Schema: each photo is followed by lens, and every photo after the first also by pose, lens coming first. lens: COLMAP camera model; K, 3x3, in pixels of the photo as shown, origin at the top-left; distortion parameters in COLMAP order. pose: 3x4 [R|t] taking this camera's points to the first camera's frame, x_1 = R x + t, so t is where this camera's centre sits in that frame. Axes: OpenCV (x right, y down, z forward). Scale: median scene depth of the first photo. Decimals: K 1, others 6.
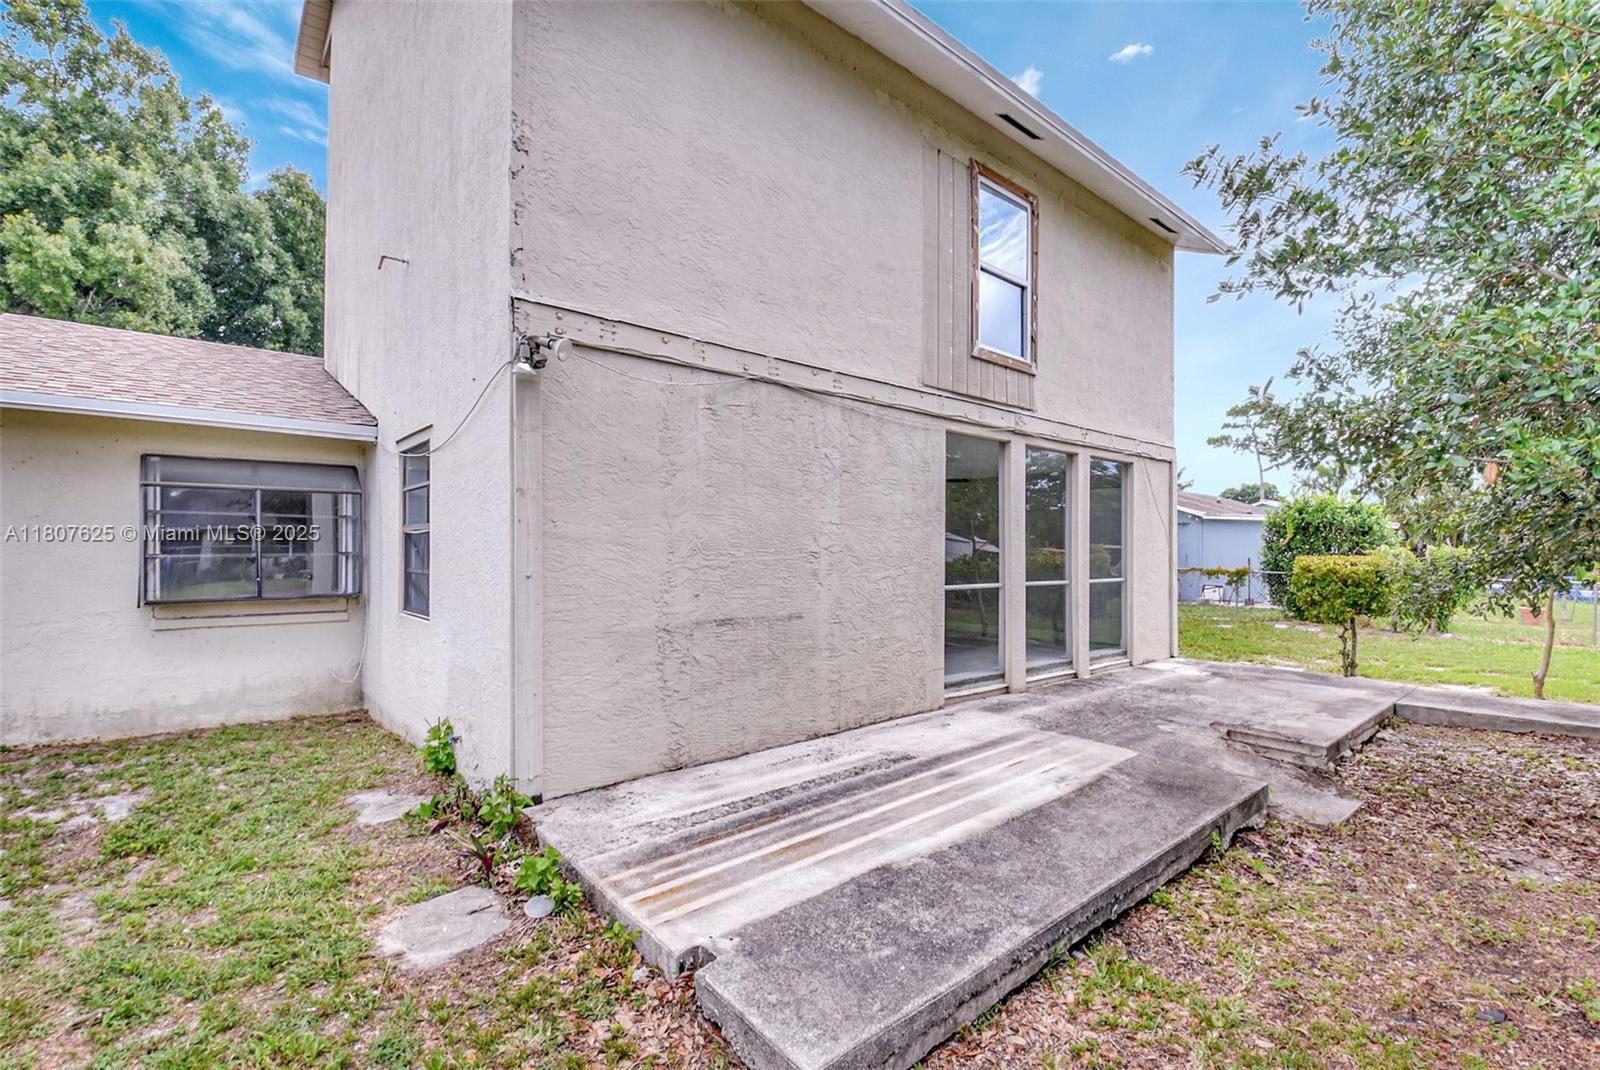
lens RADIAL K [[725.1, 0, 800.3], [0, 725.1, 542.6], [0, 0, 1]] dist [-0.009391, -0.001080]
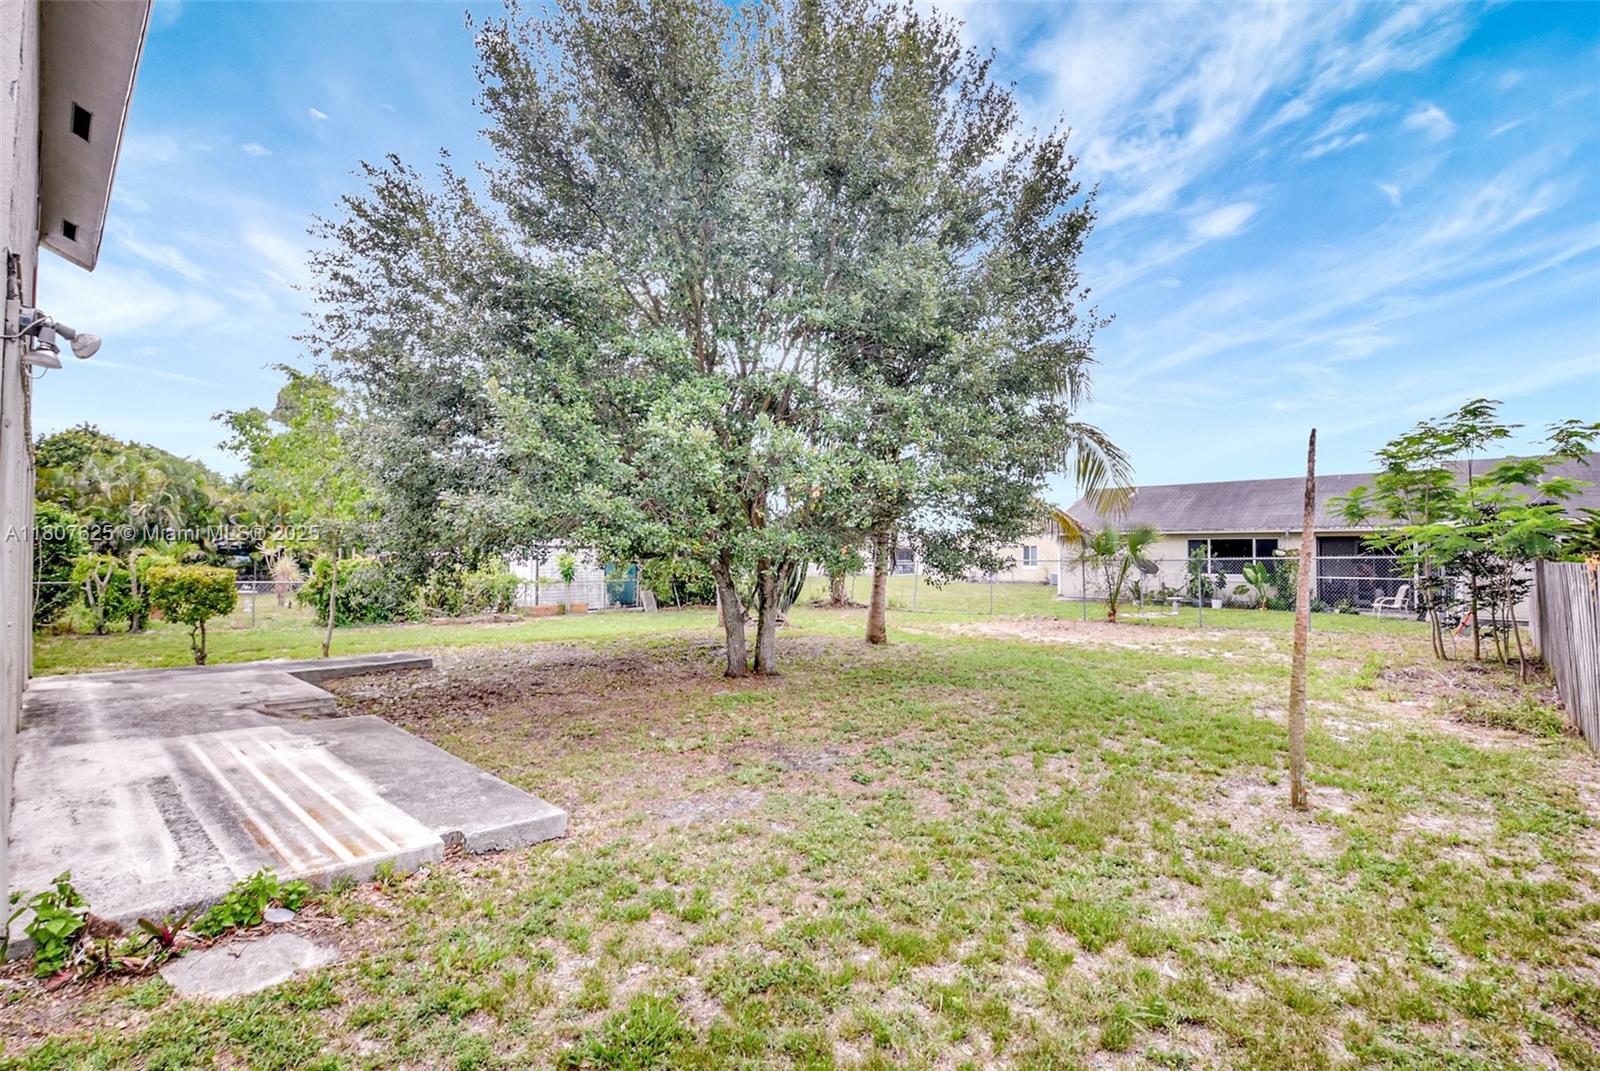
lens RADIAL K [[725.1, 0, 800.4], [0, 725.1, 540.6], [0, 0, 1]] dist [-0.009391, -0.001080]
pose [[-0.095651, 0.014462, 0.995310, -1.225794], [-0.011346, 0.999814, -0.015618, -0.040017], [-0.995350, -0.012787, -0.095469, 0.270282]]
